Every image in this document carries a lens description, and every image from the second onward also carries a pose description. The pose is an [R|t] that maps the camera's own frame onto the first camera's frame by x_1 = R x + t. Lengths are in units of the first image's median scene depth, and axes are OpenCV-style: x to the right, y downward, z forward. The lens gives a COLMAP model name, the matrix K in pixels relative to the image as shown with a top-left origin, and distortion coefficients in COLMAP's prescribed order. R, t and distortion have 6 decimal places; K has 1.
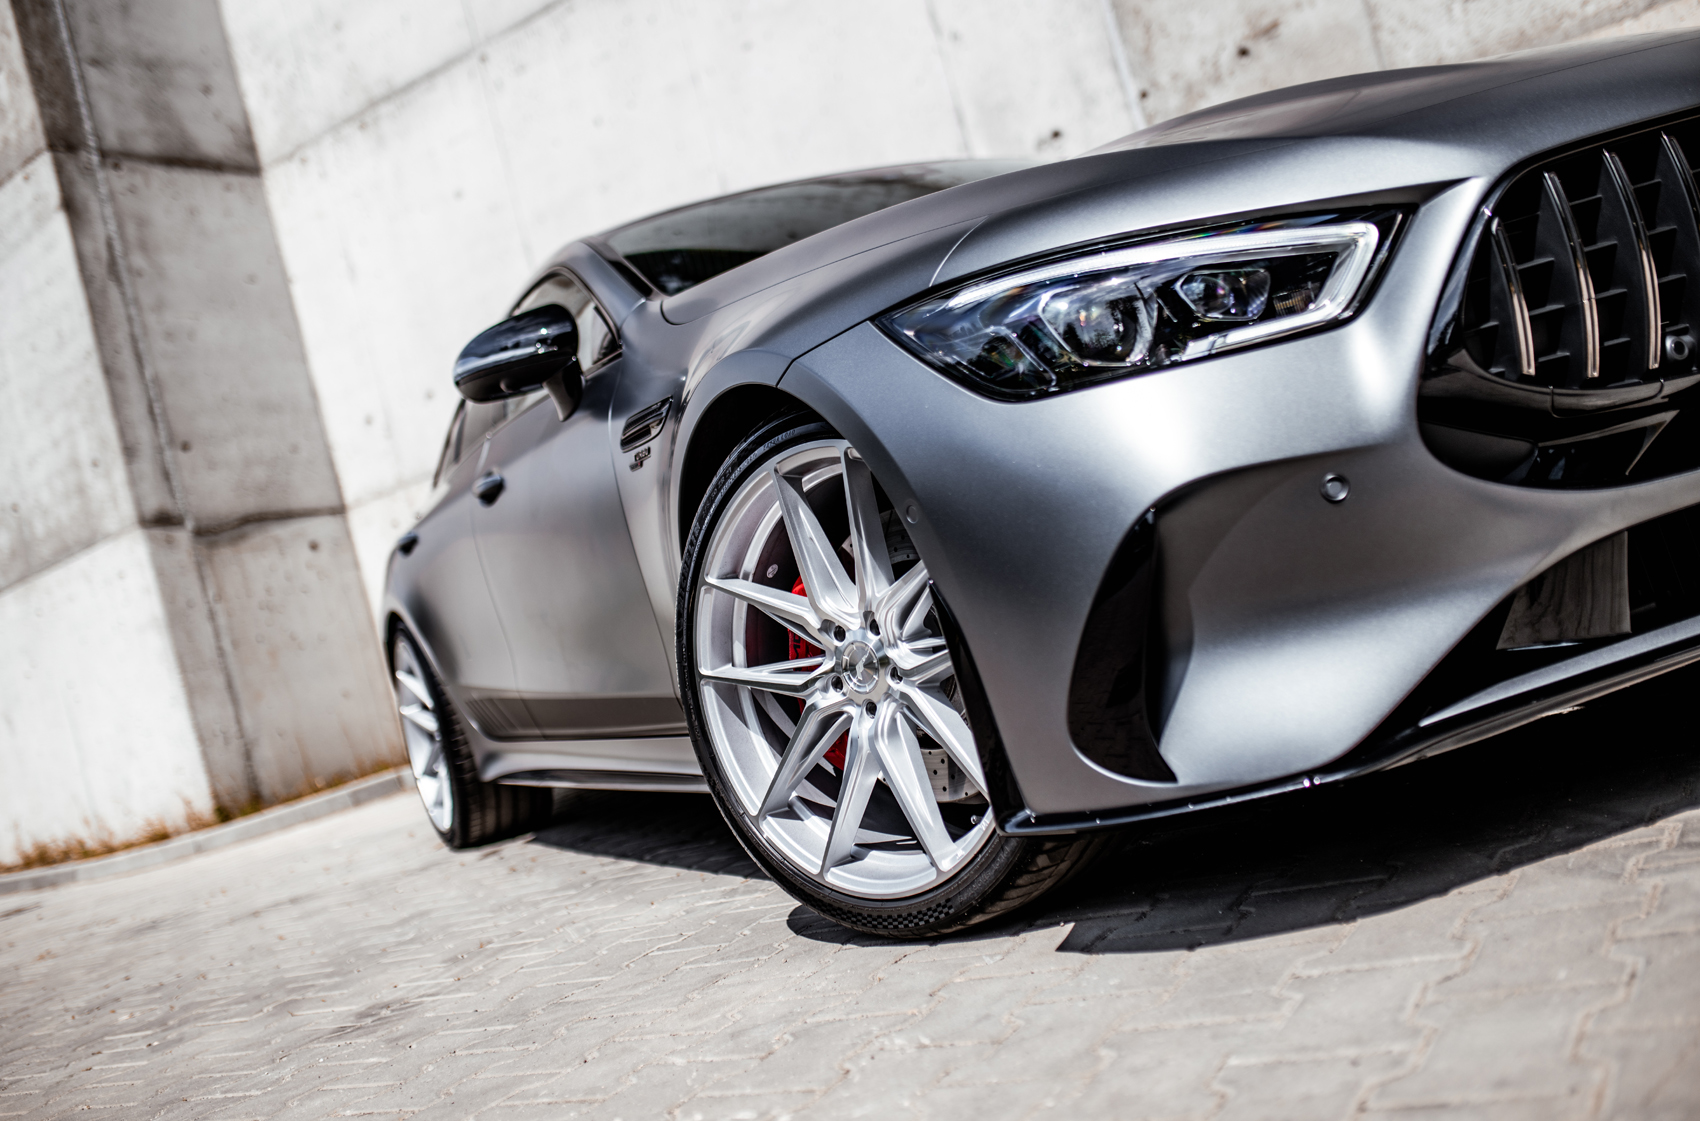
lens RADIAL K [[1635.4, 0, 847.5], [0, 1635.4, 565.7], [0, 0, 1]] dist [-0.057331, 0.085272]
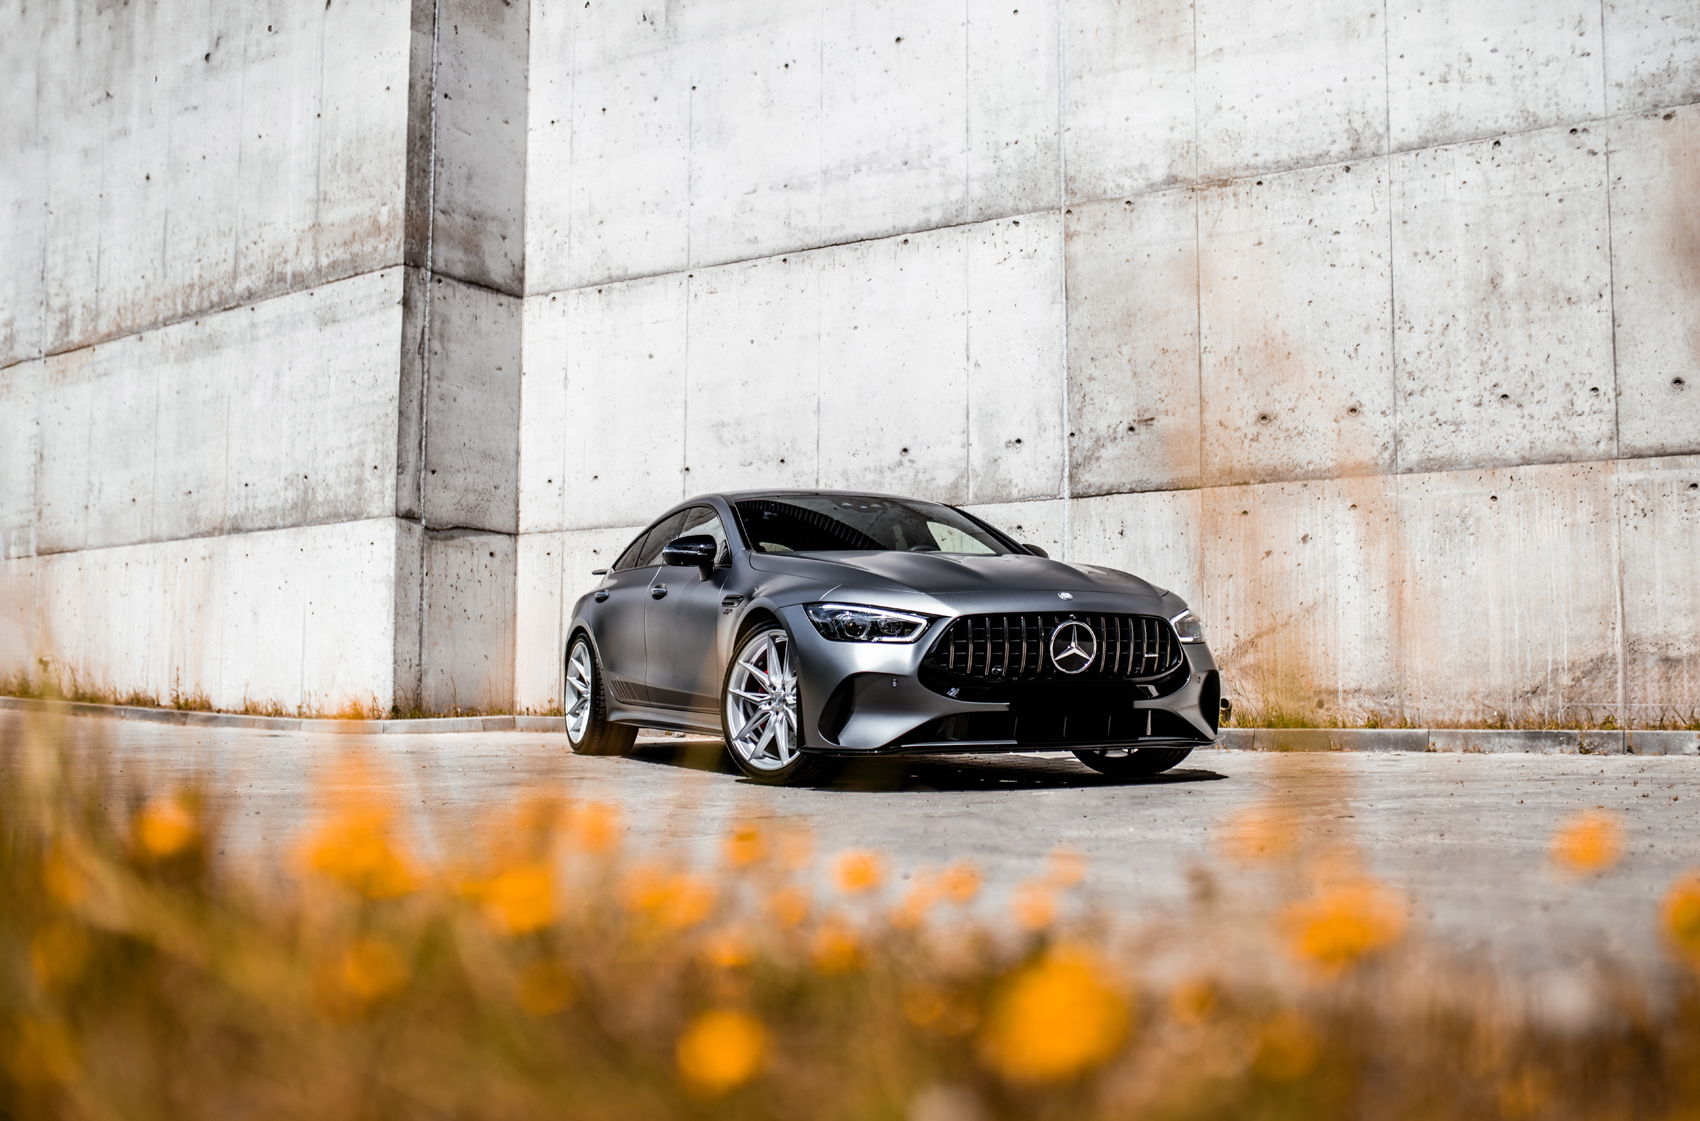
lens RADIAL K [[1743.8, 0, 850.0], [0, 1743.8, 560.5], [0, 0, 1]] dist [-0.067515, 0.106317]
pose [[0.965314, 0.258182, -0.038866, 0.052243], [-0.259809, 0.964605, -0.045118, -0.021536], [0.025842, 0.053651, 0.998225, -0.613008]]
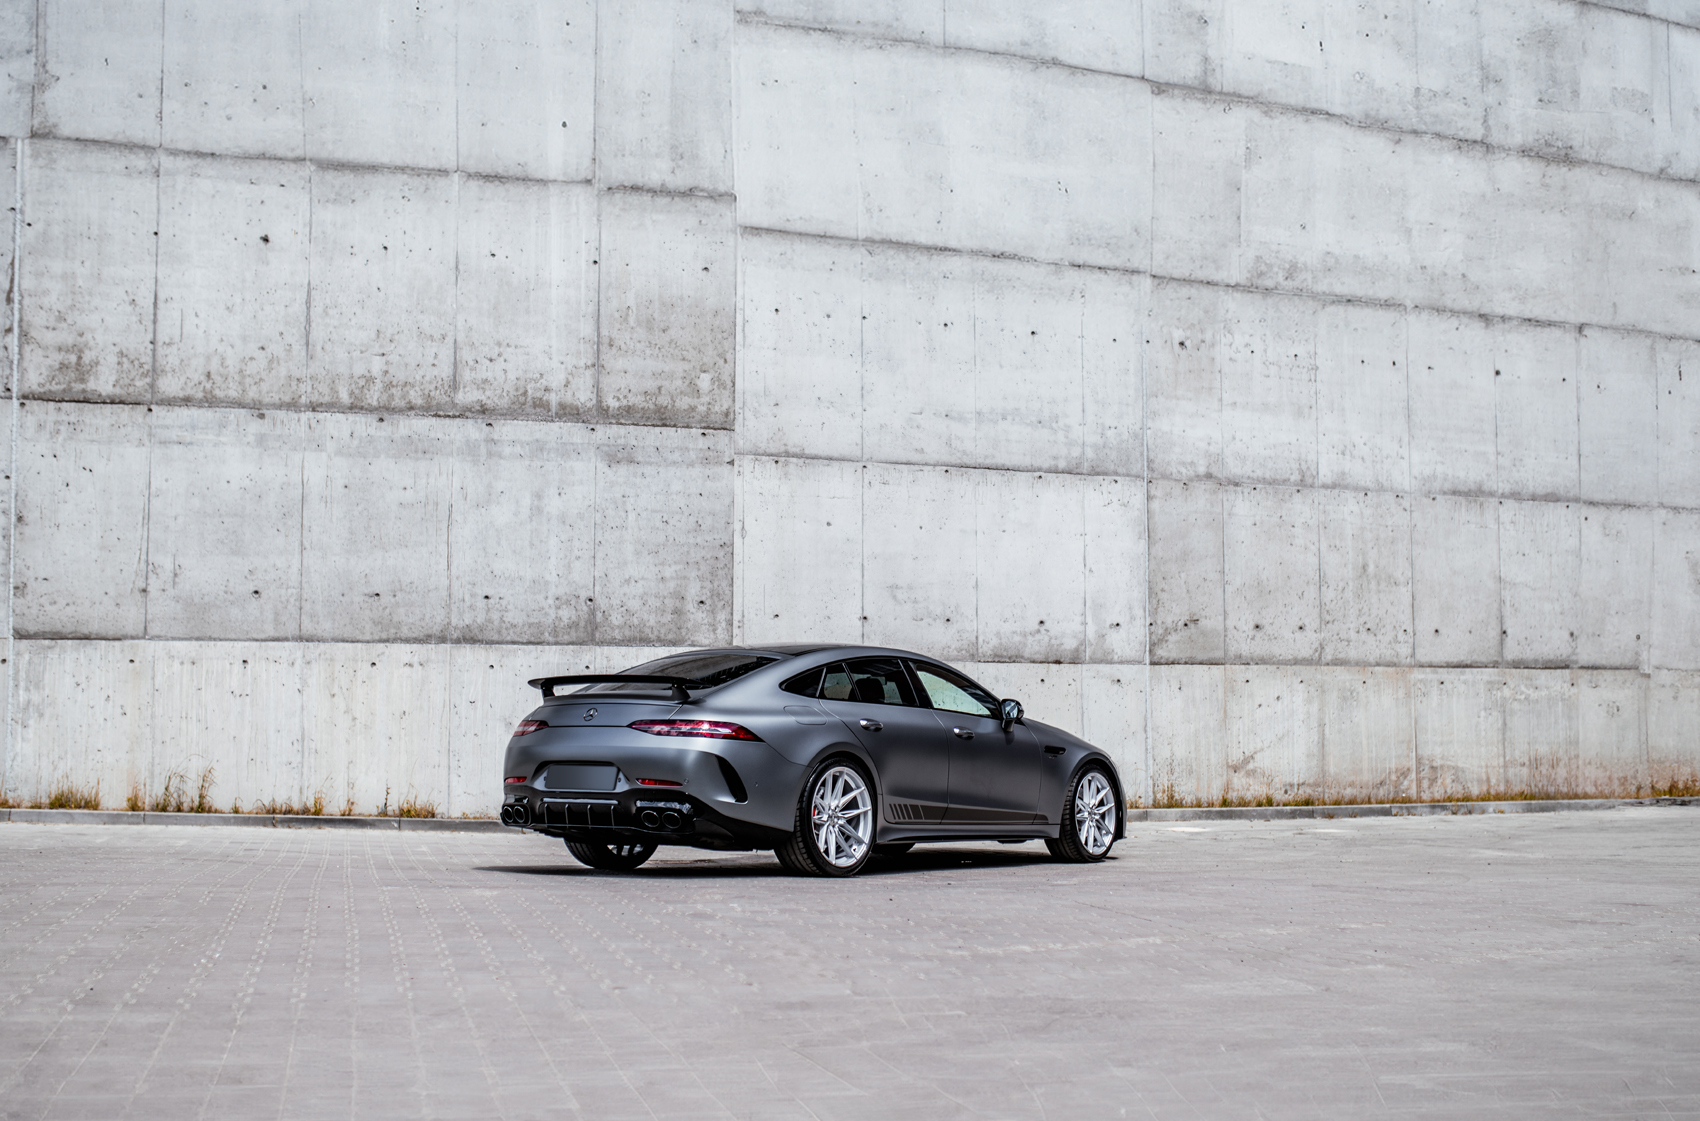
lens RADIAL K [[1926.7, 0, 878.7], [0, 1926.7, 622.4], [0, 0, 1]] dist [-0.071790, 0.129403]
pose [[0.566817, 0.303731, 0.765811, -1.950346], [-0.171278, 0.952693, -0.251078, 0.448691], [-0.805842, 0.011149, 0.592025, -0.386478]]
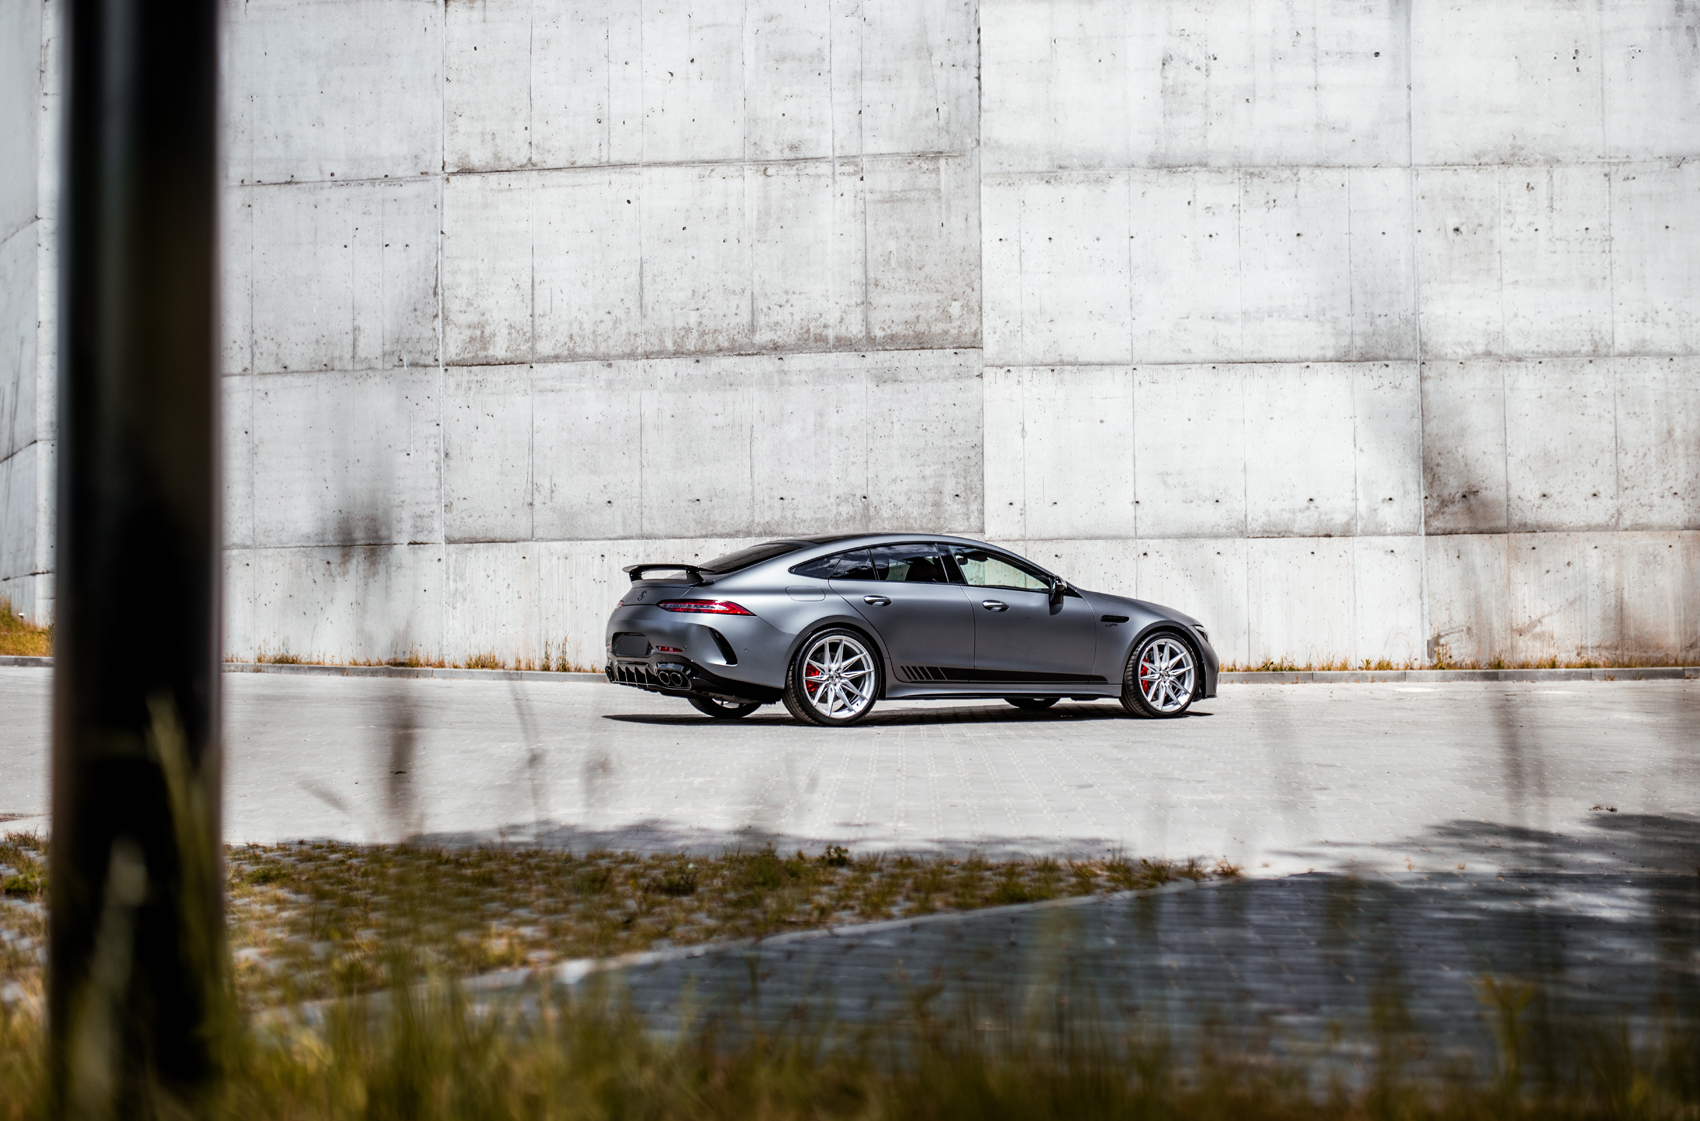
lens RADIAL K [[1674.7, 0, 846.6], [0, 1674.7, 563.8], [0, 0, 1]] dist [-0.067248, 0.115024]
pose [[0.841310, 0.260316, 0.473743, -1.582312], [-0.224046, 0.965508, -0.132657, 0.338309], [-0.491935, 0.005465, 0.870615, -0.799266]]
